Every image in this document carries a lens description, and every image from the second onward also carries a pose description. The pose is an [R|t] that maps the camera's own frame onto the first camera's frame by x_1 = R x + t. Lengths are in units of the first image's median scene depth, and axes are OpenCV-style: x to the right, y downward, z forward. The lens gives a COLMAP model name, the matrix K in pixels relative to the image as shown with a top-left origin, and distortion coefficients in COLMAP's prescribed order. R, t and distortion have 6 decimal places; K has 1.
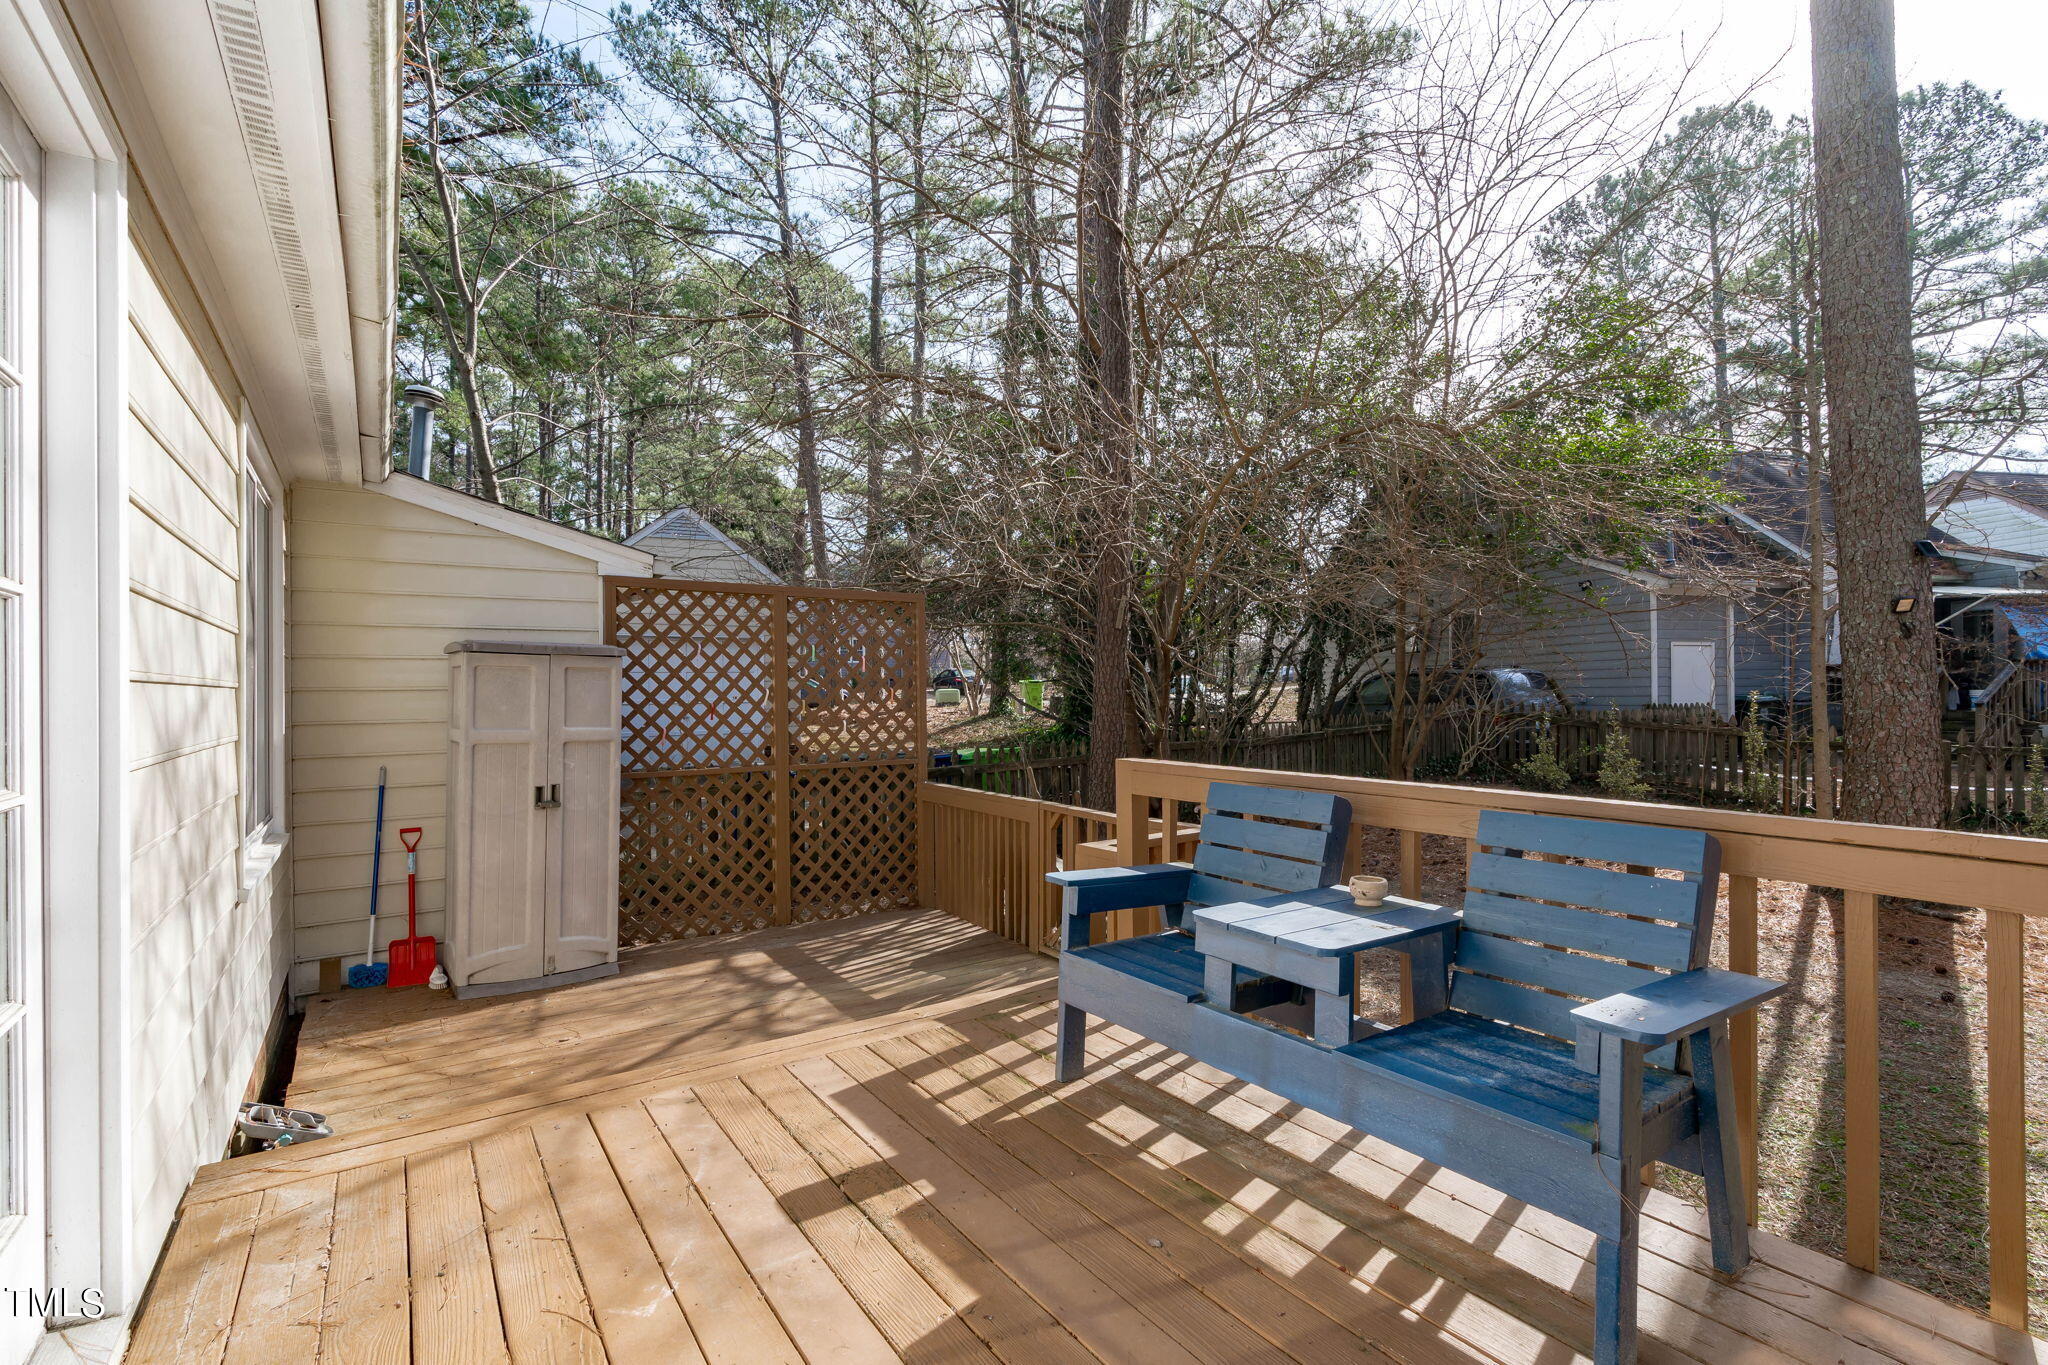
lens RADIAL K [[948.9, 0, 1026.5], [0, 948.9, 691.6], [0, 0, 1]] dist [-0.020566, -0.000672]
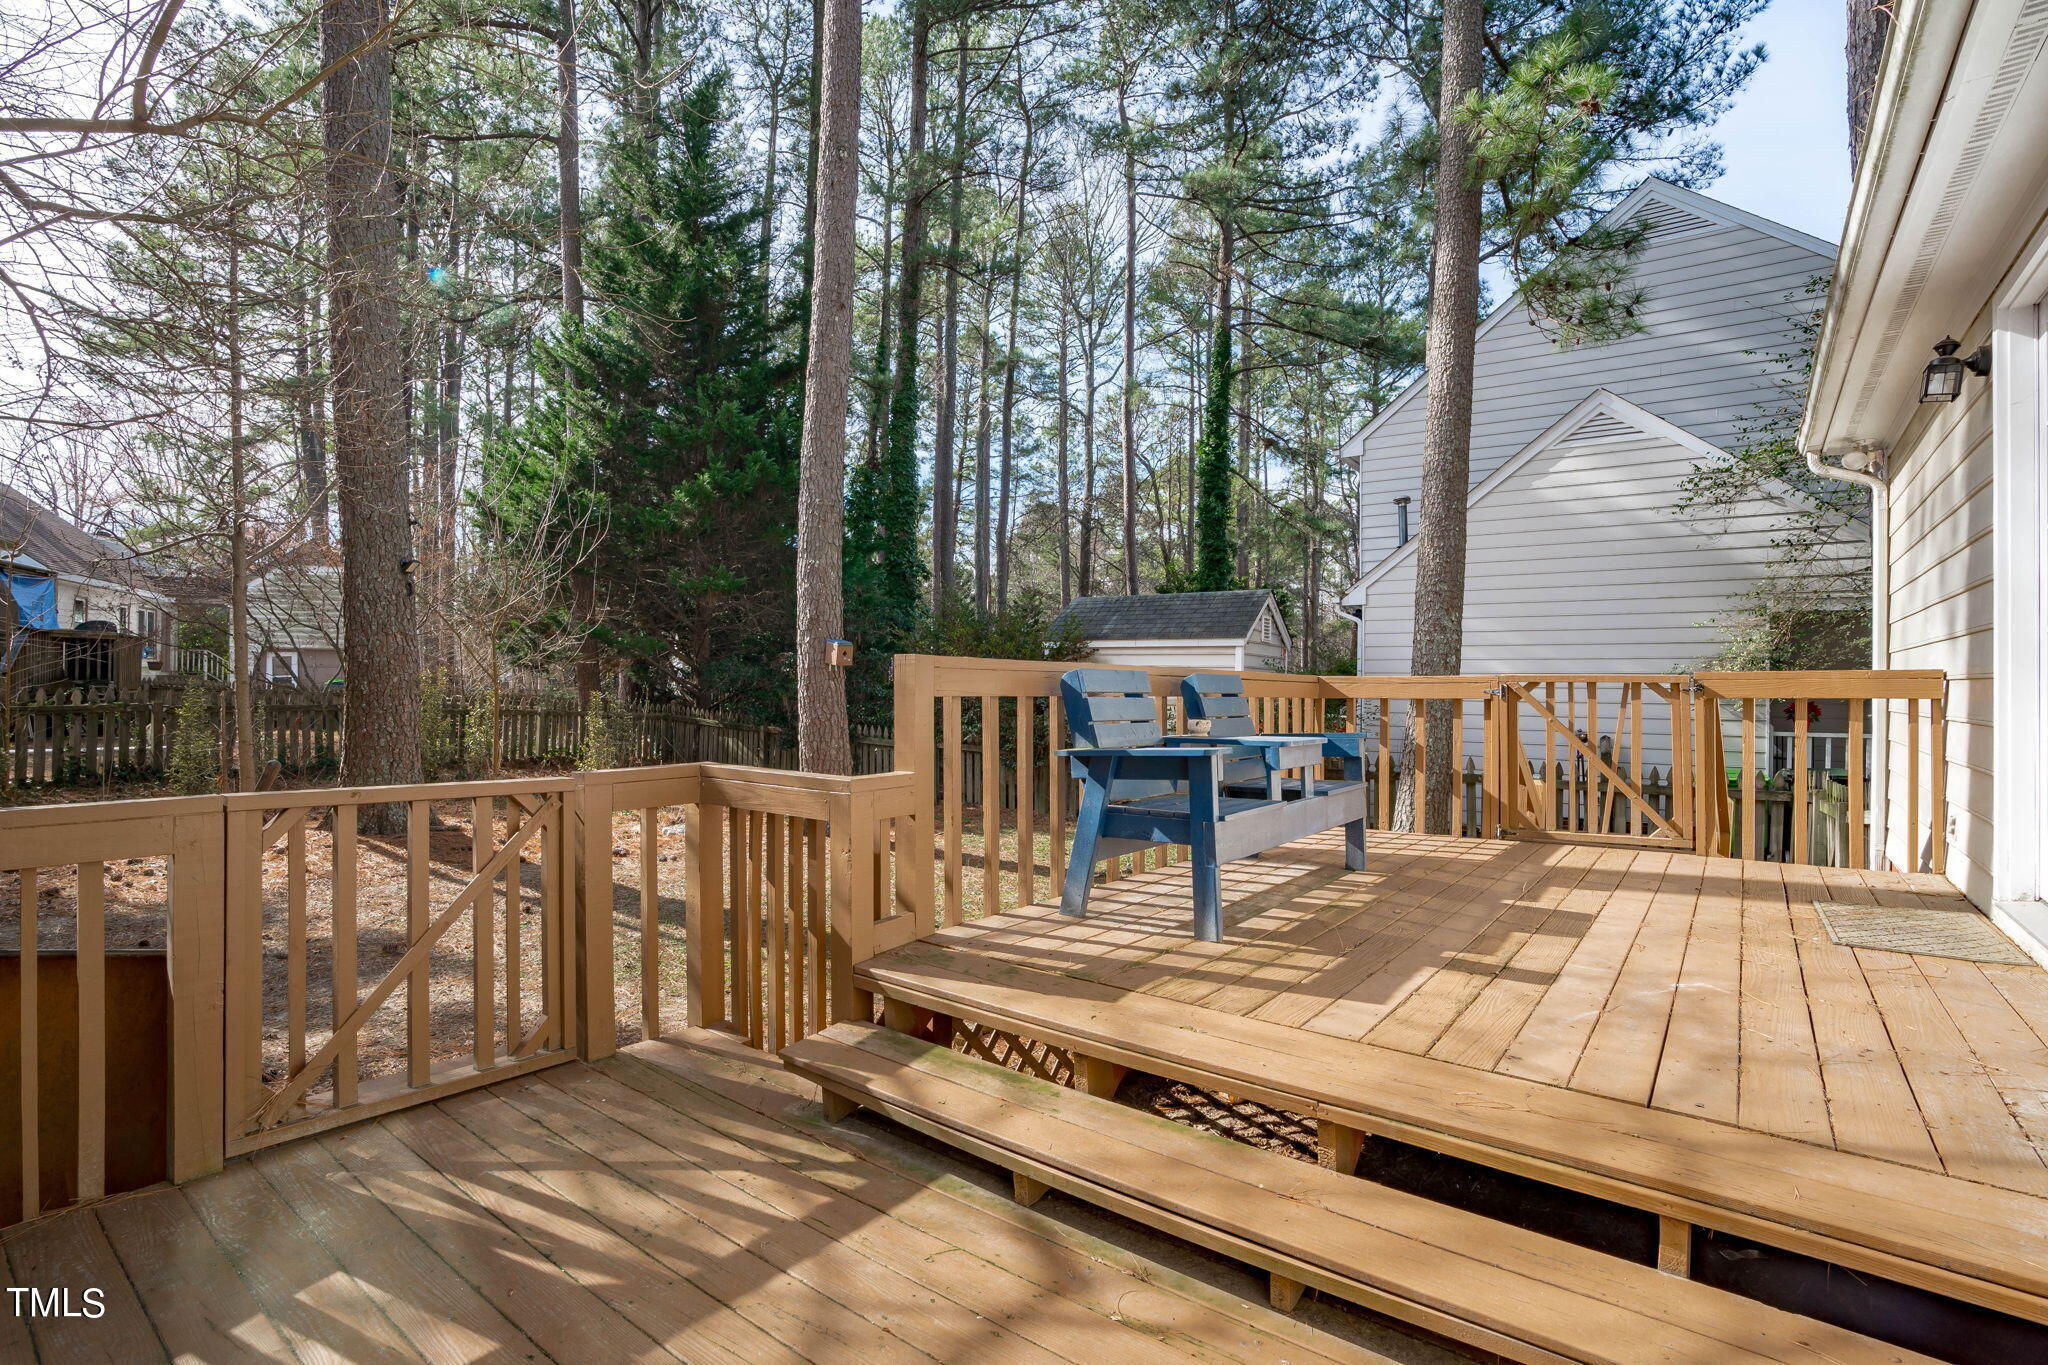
lens RADIAL K [[948.9, 0, 1018.2], [0, 948.9, 683.8], [0, 0, 1]] dist [-0.020566, -0.000672]
pose [[-0.315522, 0.010161, 0.948864, -0.984647], [-0.014598, 0.999772, -0.015560, 0.145243], [-0.948806, -0.018761, -0.315302, 1.668406]]
